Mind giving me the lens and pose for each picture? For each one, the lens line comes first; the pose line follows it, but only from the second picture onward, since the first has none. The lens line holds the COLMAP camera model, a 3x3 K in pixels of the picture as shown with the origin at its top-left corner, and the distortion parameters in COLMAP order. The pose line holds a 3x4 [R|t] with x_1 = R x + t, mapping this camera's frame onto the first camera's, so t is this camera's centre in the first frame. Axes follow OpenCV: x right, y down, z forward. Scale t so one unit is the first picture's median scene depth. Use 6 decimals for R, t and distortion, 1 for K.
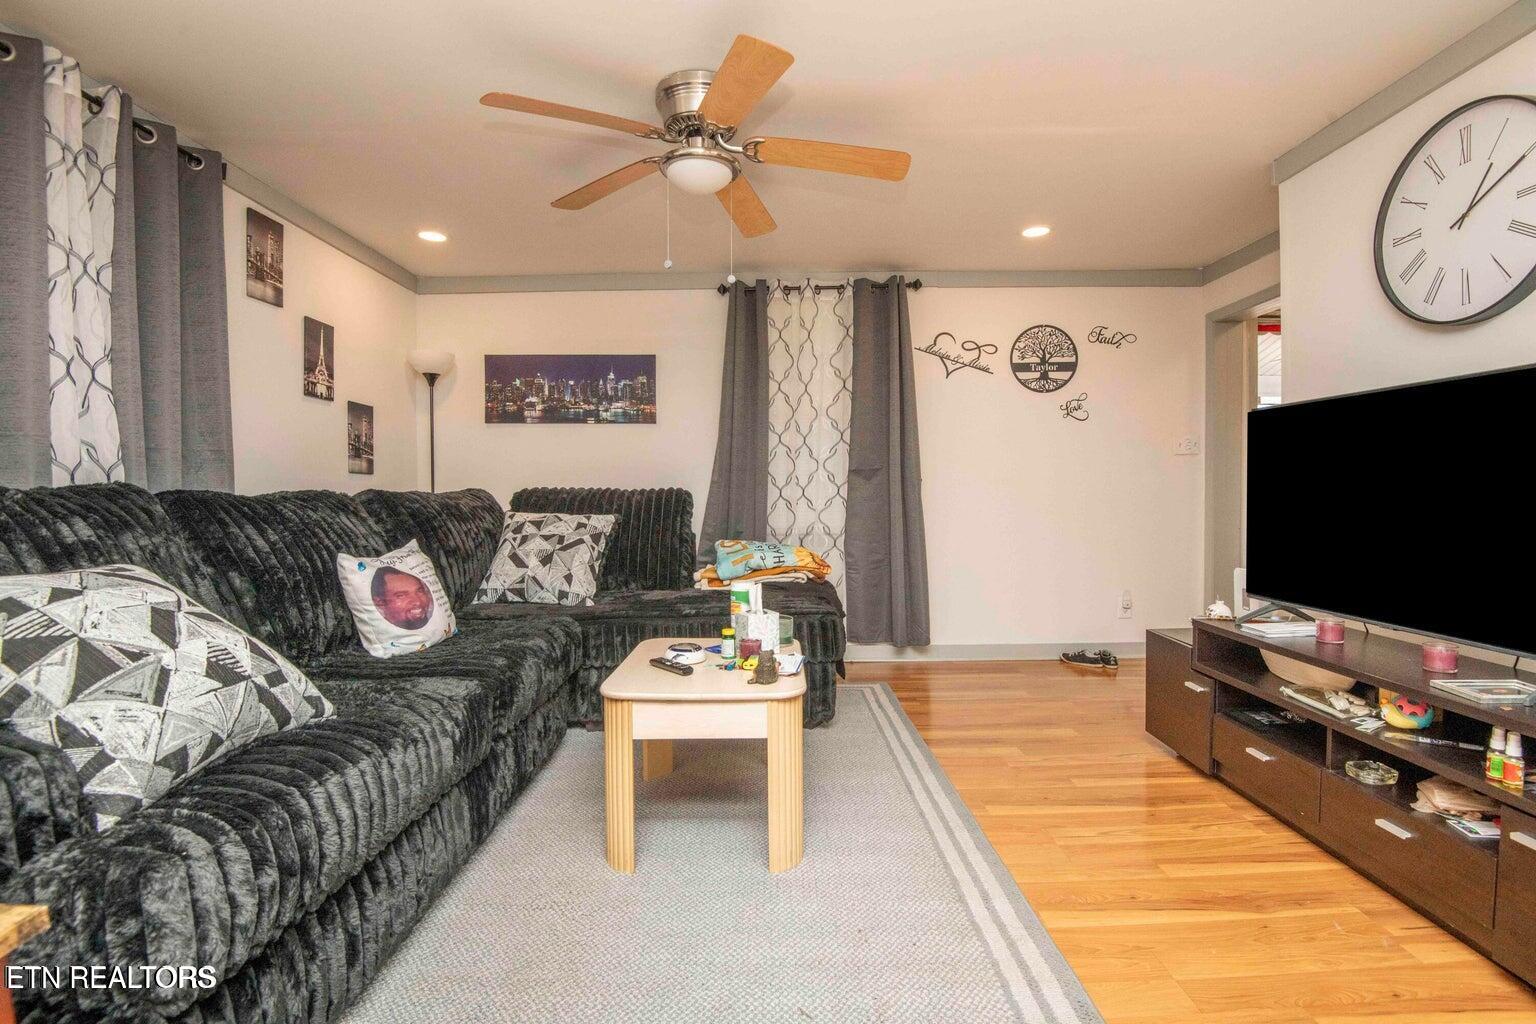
lens RADIAL K [[680.1, 0, 768.0], [0, 680.1, 512.0], [0, 0, 1]] dist [0.001488, -0.021883]
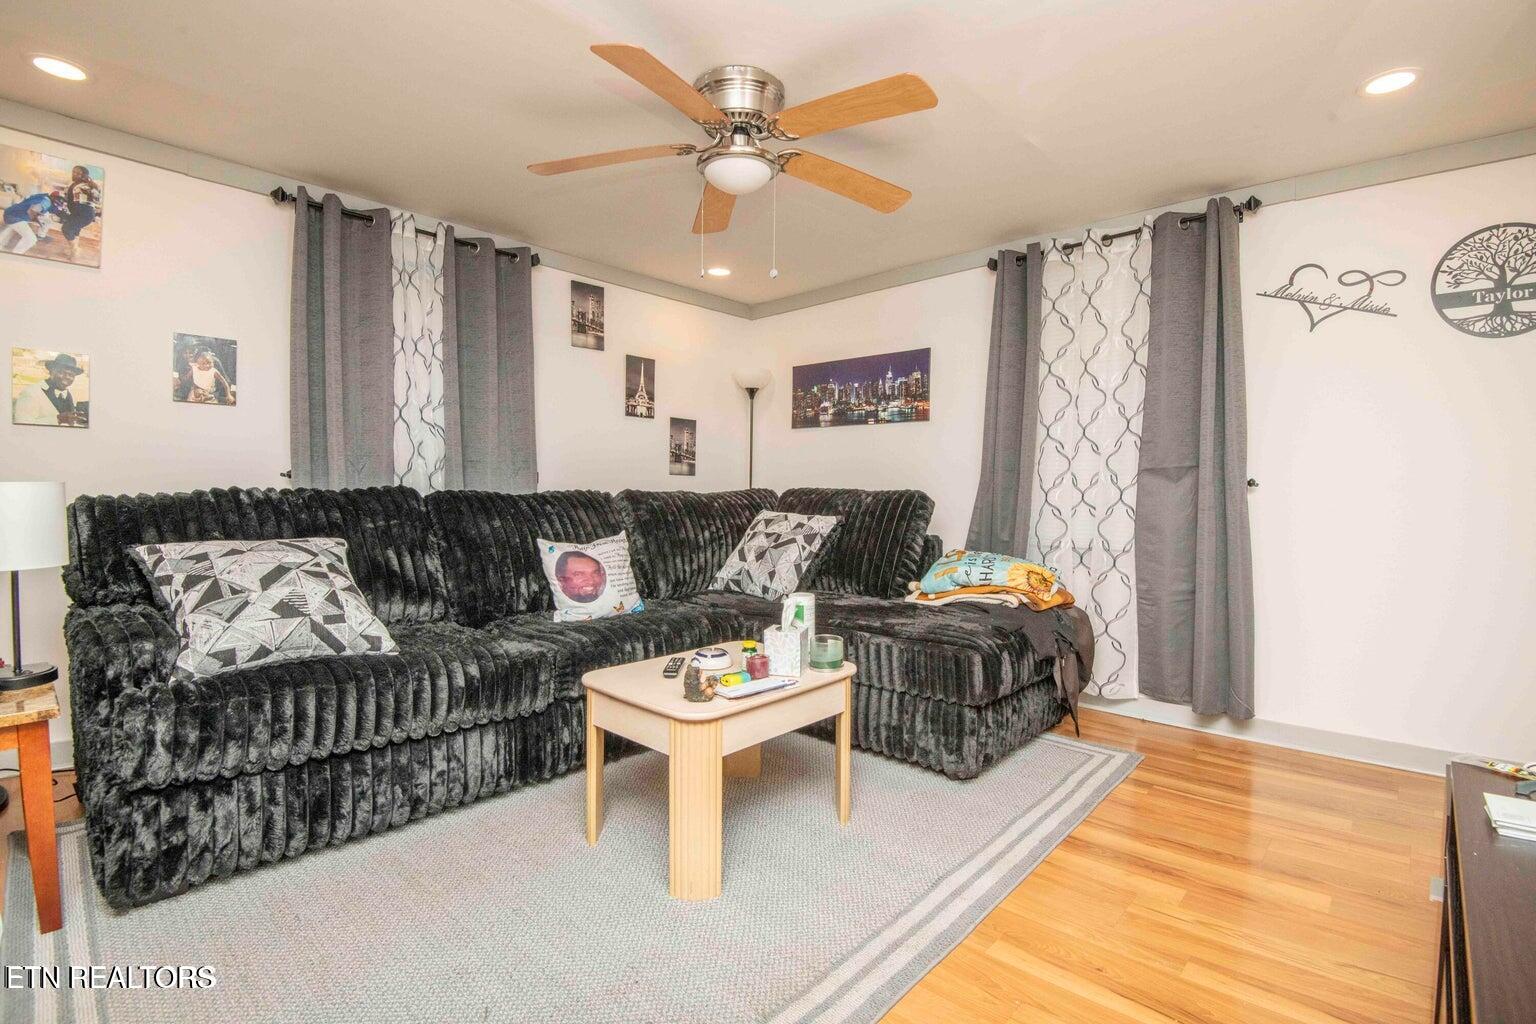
lens RADIAL K [[680.1, 0, 768.0], [0, 680.1, 512.0], [0, 0, 1]] dist [0.001488, -0.021883]
pose [[0.758594, 0.033024, -0.650727, 0.340453], [-0.029322, 0.999433, 0.016539, -0.015466], [0.650904, 0.006534, 0.759132, 0.168940]]
